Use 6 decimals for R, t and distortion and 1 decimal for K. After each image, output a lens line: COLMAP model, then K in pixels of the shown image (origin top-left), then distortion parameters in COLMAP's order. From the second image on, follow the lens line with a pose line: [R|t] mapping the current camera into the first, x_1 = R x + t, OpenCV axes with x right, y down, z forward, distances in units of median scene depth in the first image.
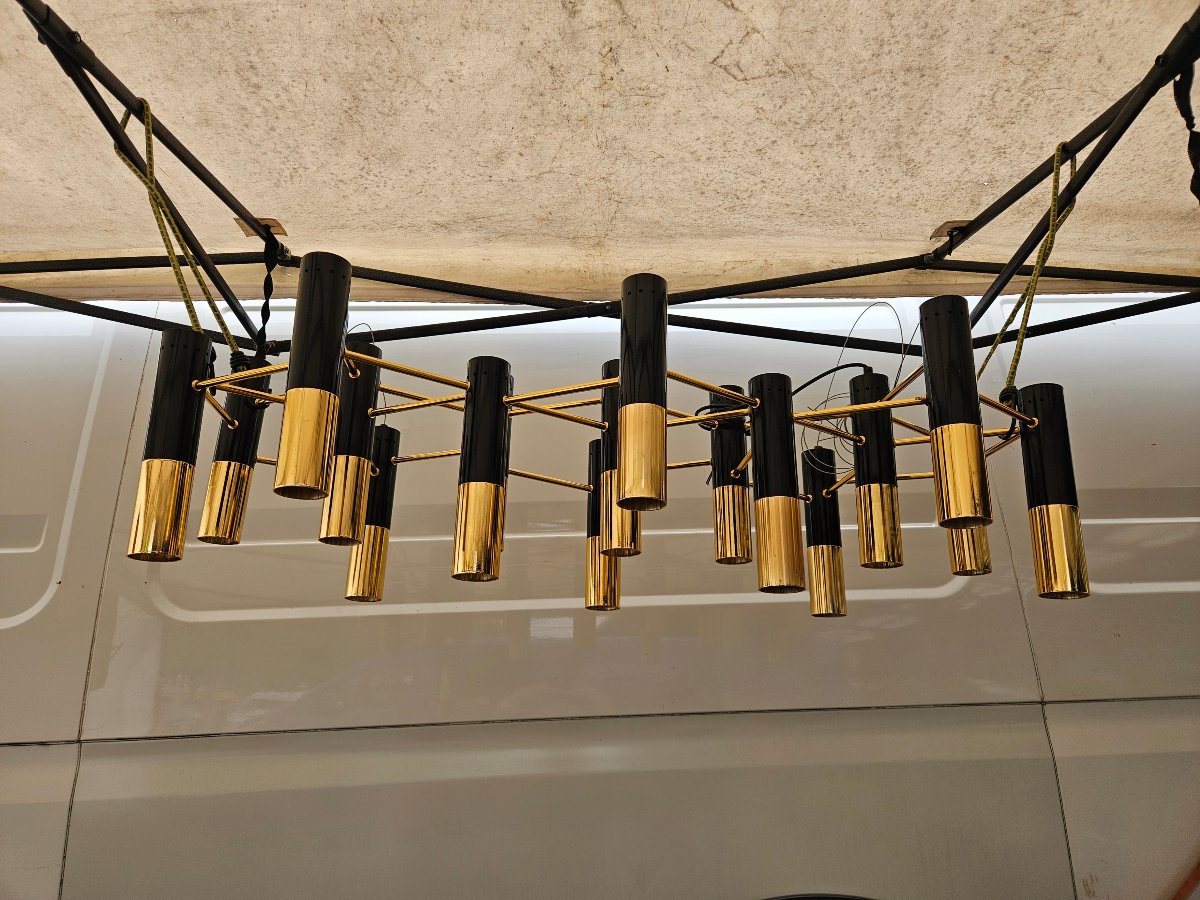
lens RADIAL K [[783.6, 0, 600.0], [0, 783.6, 450.0], [0, 0, 1]] dist [0.059782, -0.056592]
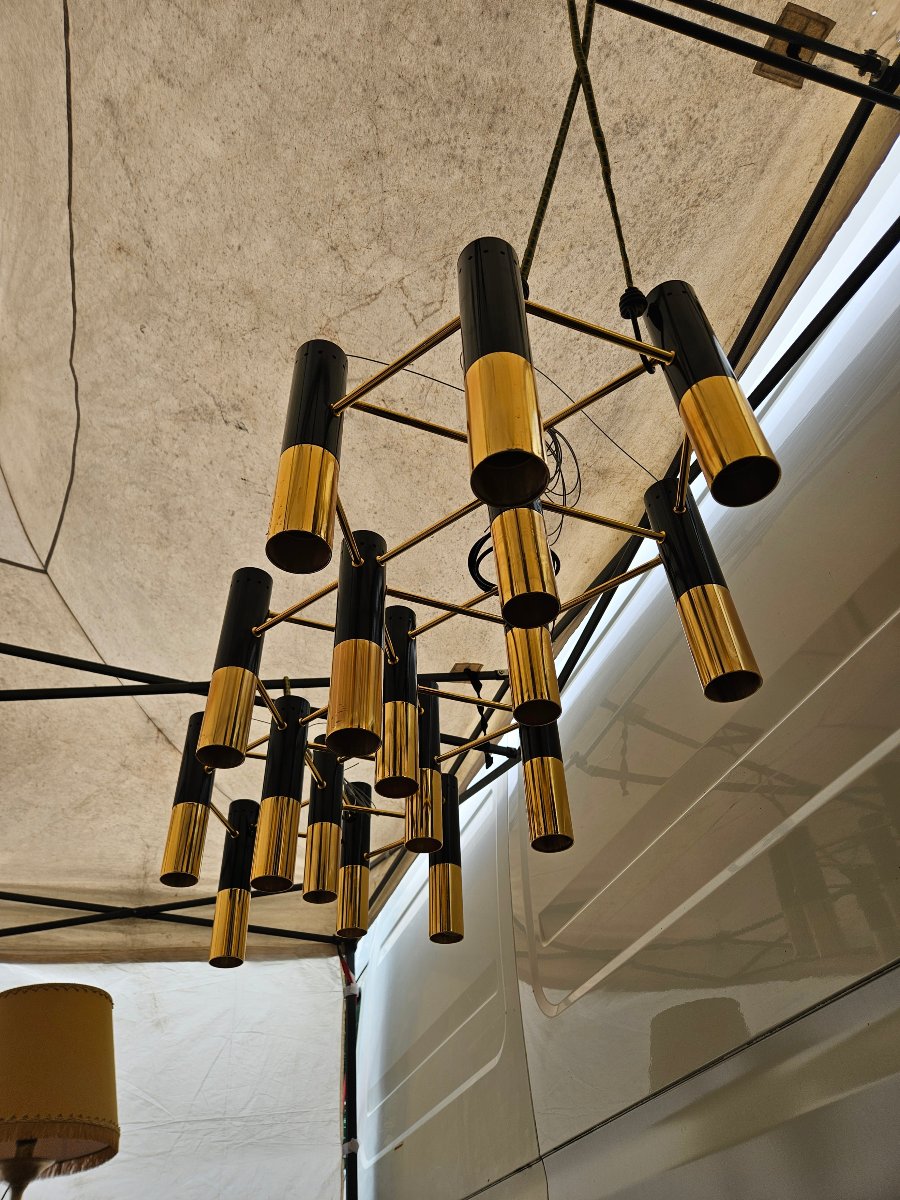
lens RADIAL K [[782.3, 0, 450.0], [0, 782.3, 600.0], [0, 0, 1]] dist [0.047749, -0.047846]
pose [[0.287331, -0.653197, -0.700553, 0.634199], [0.358591, 0.751563, -0.553683, 0.386692], [0.888174, -0.092122, 0.450178, 0.498605]]
